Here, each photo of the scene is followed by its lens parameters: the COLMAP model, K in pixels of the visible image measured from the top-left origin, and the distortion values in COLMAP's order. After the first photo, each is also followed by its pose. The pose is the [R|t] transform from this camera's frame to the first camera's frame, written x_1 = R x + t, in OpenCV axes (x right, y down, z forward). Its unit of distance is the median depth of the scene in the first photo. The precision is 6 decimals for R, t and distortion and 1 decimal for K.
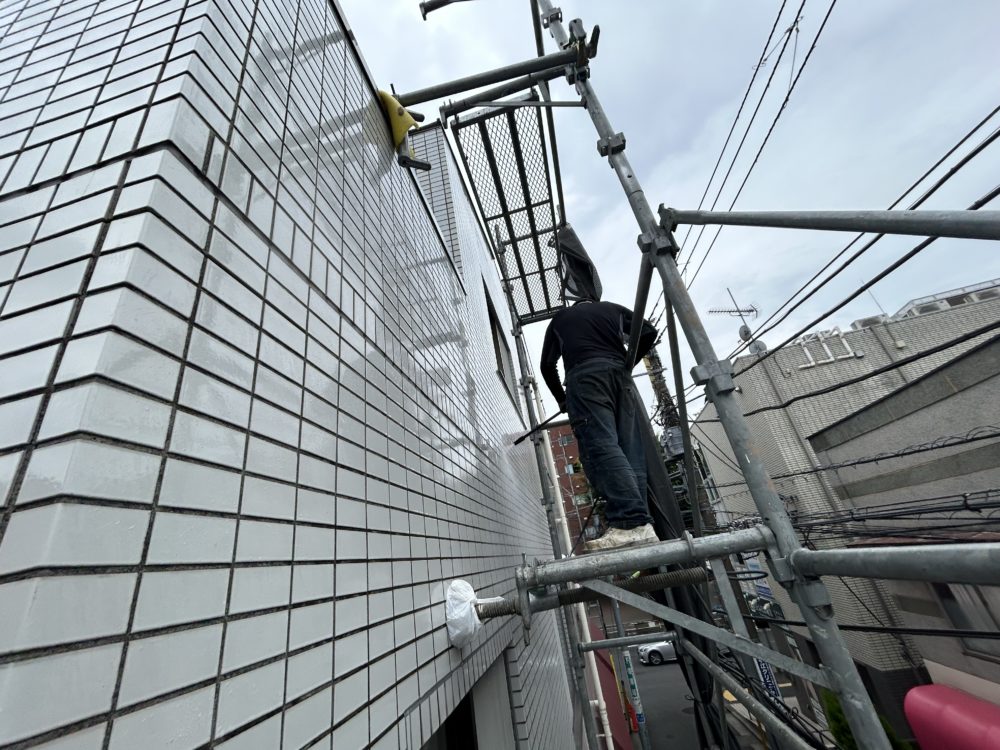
lens RADIAL K [[399.3, 0, 500.0], [0, 399.3, 375.0], [0, 0, 1]] dist [-0.001365, -0.000697]
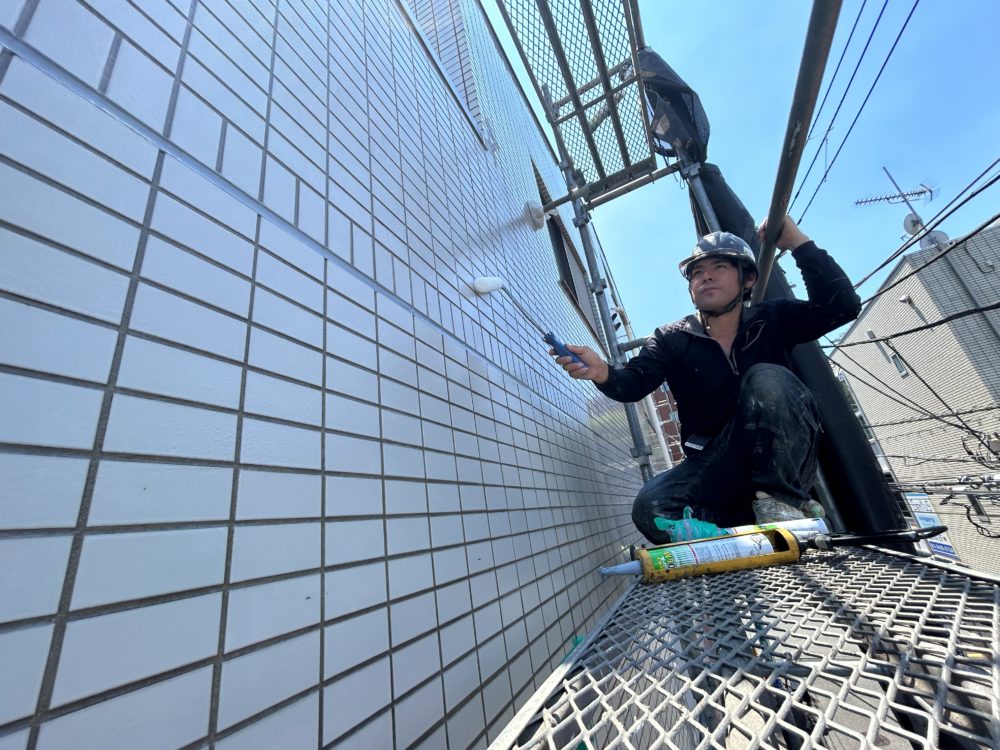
lens RADIAL K [[383.8, 0, 518.0], [0, 383.8, 390.6], [0, 0, 1]] dist [0.005076, 0.000059]
pose [[0.972554, -0.077921, -0.219242, 0.051137], [0.106153, 0.987073, 0.120078, 0.110479], [0.207051, -0.140055, 0.968253, 0.247767]]
